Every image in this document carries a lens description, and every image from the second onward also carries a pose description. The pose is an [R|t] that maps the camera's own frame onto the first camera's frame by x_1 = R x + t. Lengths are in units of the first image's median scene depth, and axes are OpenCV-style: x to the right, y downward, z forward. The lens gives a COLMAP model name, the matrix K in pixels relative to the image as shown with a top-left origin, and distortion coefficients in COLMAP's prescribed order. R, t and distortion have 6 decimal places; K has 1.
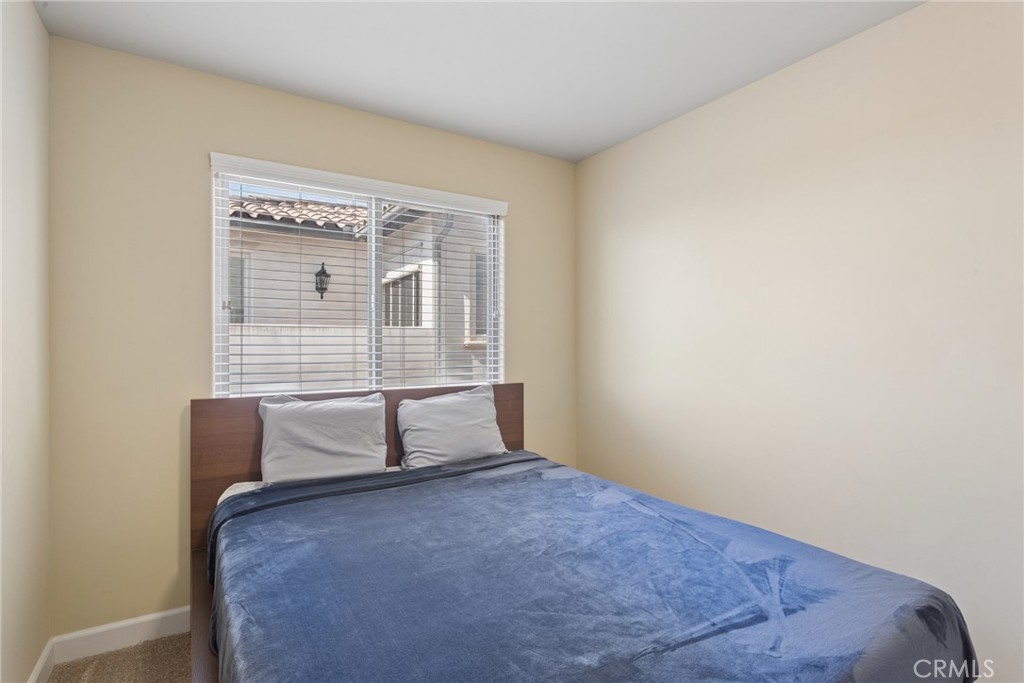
lens RADIAL K [[501.8, 0, 515.0], [0, 501.8, 342.1], [0, 0, 1]] dist [-0.014033, 0.008171]
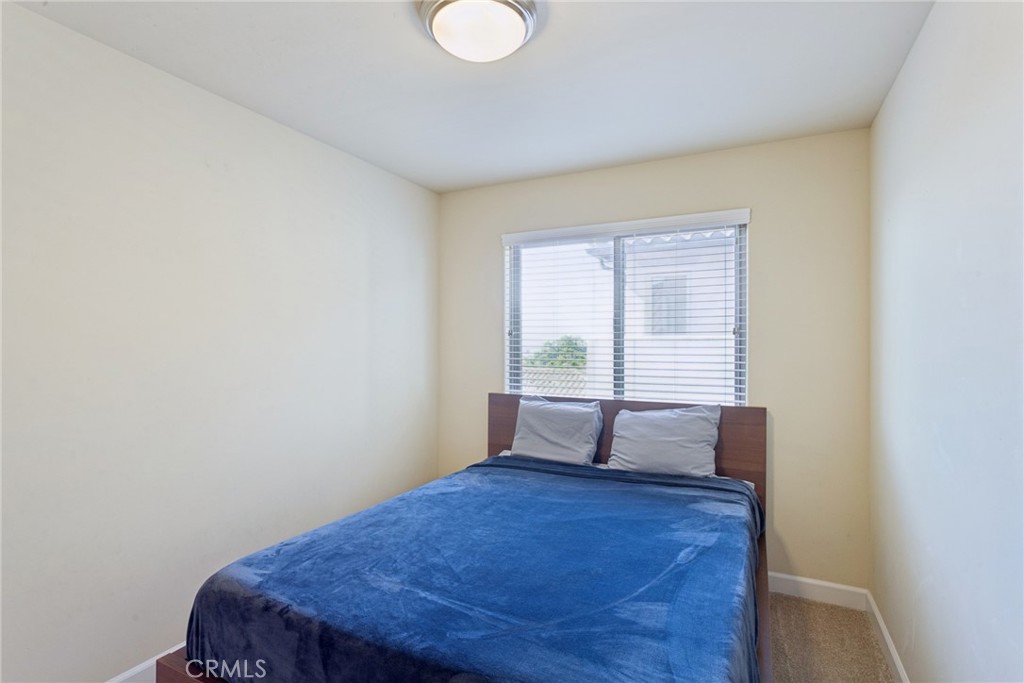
lens RADIAL K [[501.8, 0, 516.0], [0, 501.8, 341.0], [0, 0, 1]] dist [-0.014033, 0.008171]
pose [[0.519802, -0.002548, -0.854283, 0.706687], [-0.005077, 0.999969, -0.006071, -0.038279], [0.854272, 0.007493, 0.519772, 0.211779]]
